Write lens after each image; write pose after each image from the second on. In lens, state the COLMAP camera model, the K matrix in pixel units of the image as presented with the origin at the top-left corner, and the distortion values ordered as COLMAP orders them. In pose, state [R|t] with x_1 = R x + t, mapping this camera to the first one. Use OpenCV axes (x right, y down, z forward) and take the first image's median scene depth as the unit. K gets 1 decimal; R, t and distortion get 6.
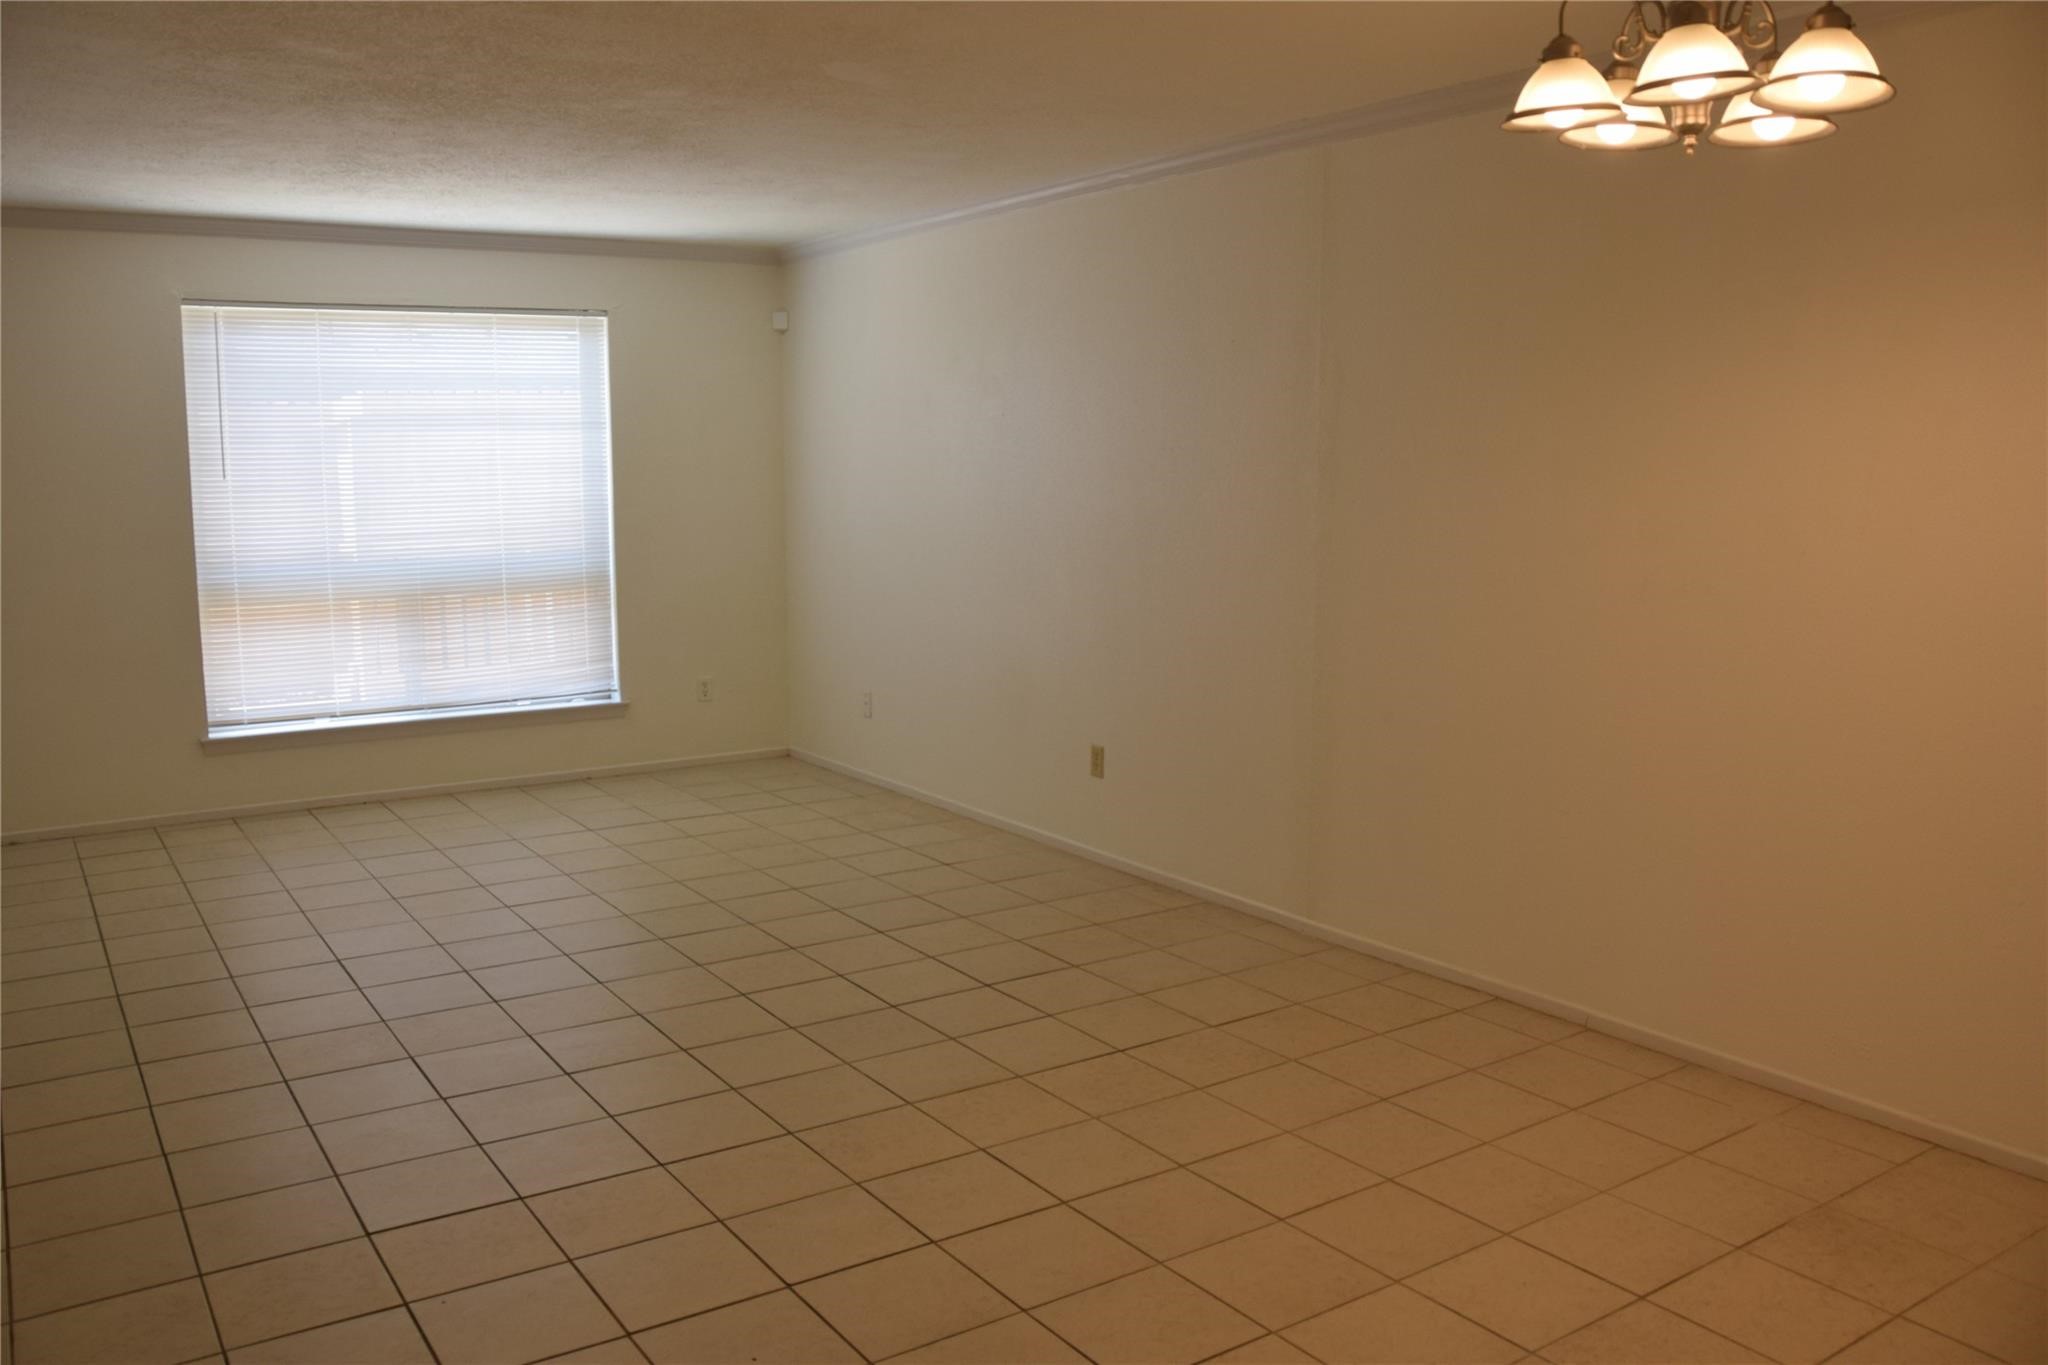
lens RADIAL K [[1600.2, 0, 1014.1], [0, 1600.2, 696.5], [0, 0, 1]] dist [-0.181766, 0.133276]
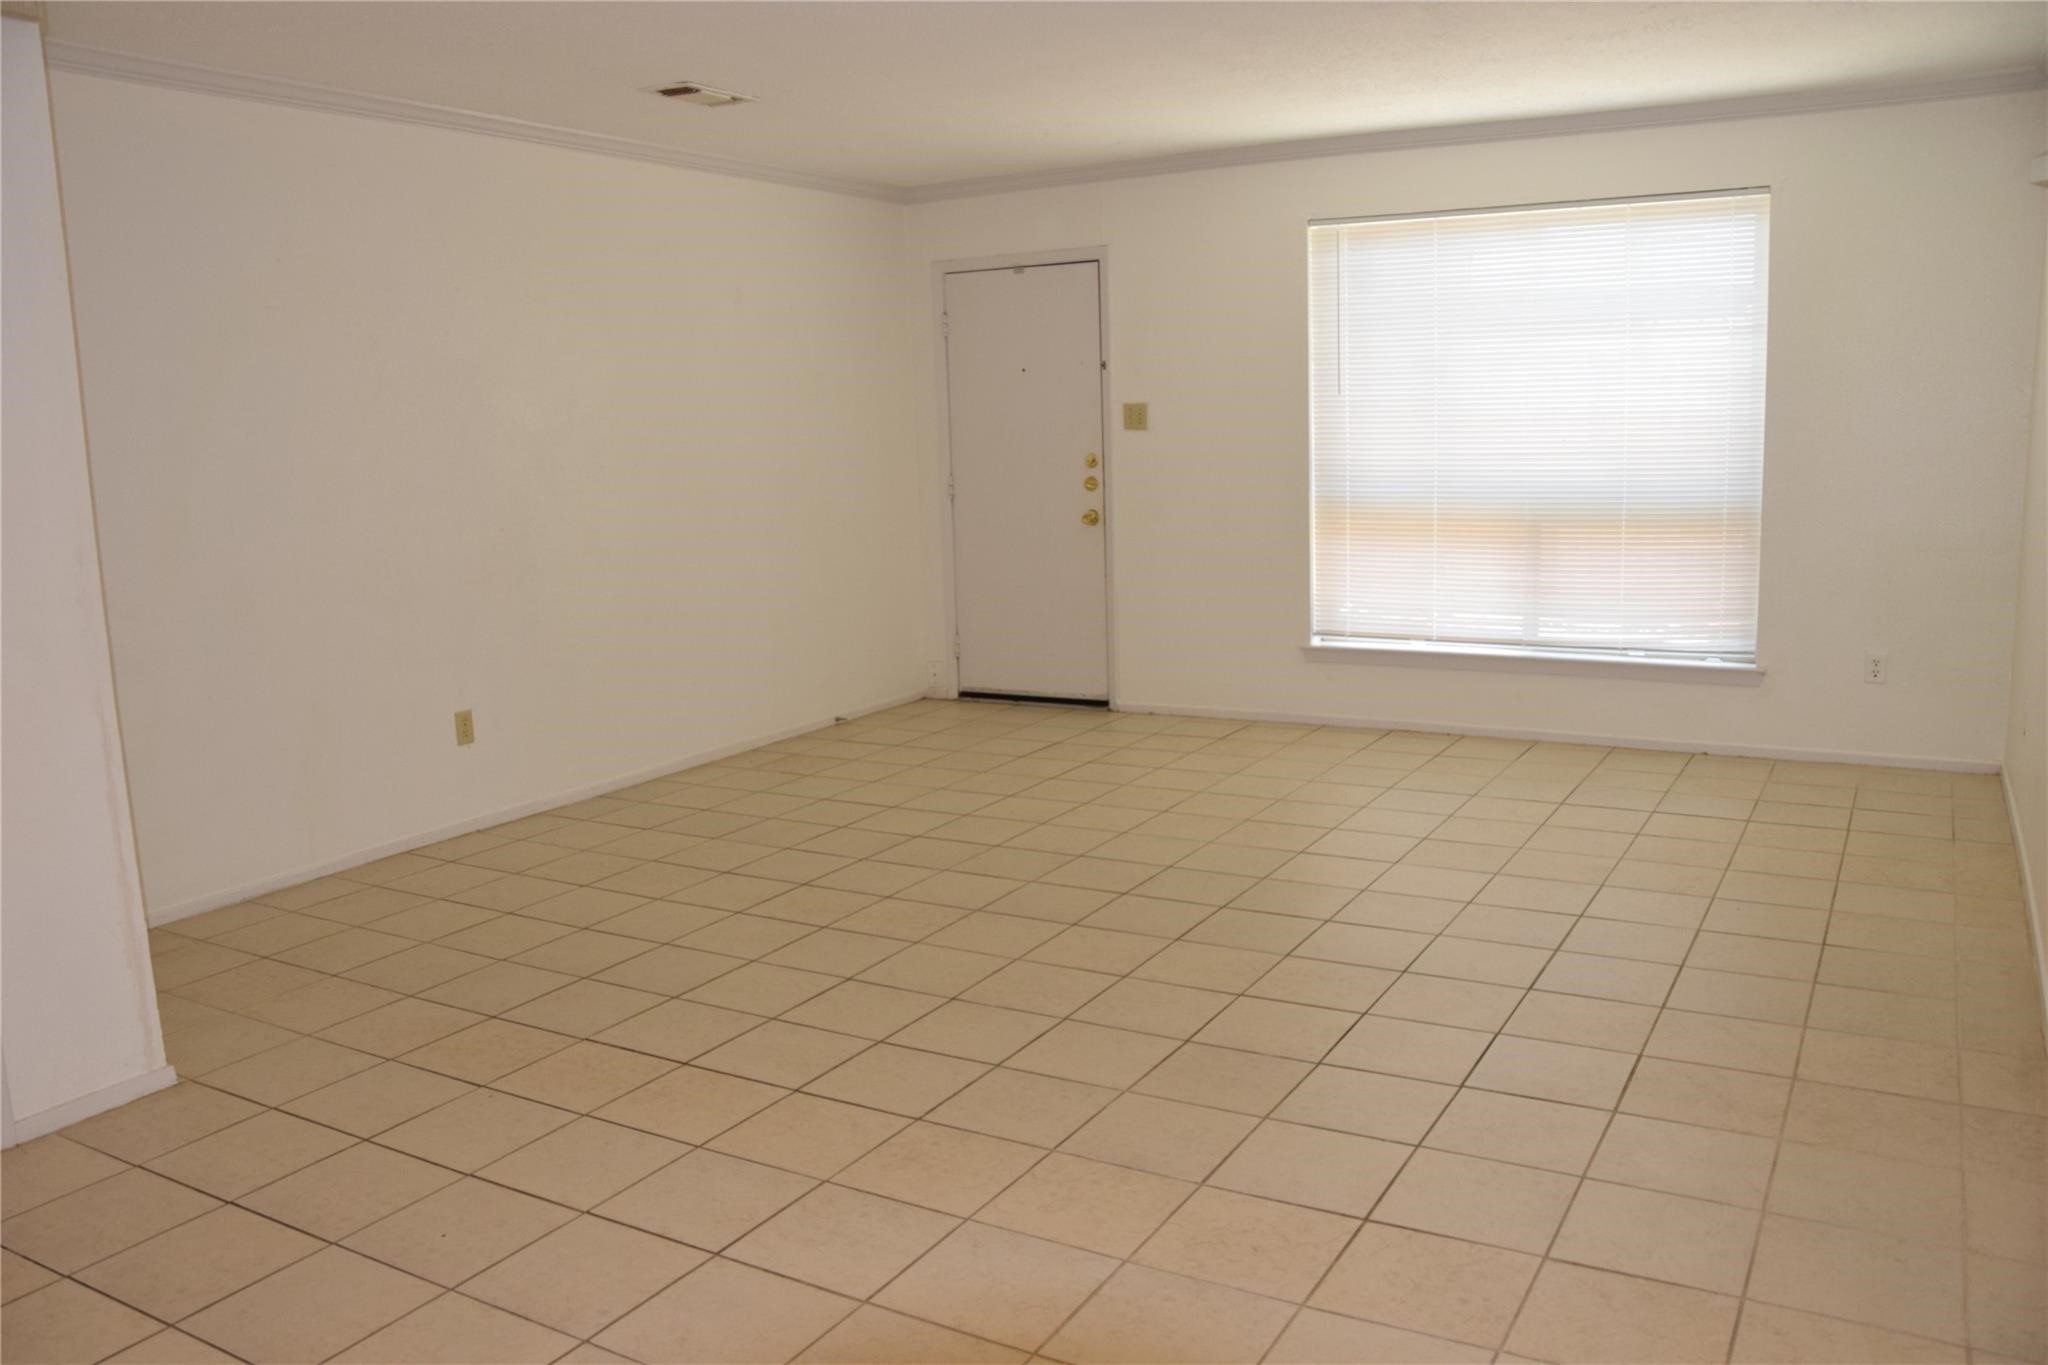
lens RADIAL K [[1600.2, 0, 1014.1], [0, 1600.2, 696.5], [0, 0, 1]] dist [-0.181766, 0.133276]
pose [[0.424656, 0.141747, -0.894190, 0.350215], [-0.103078, 0.988815, 0.107794, -0.033065], [0.899468, 0.046396, 0.434518, 0.352222]]
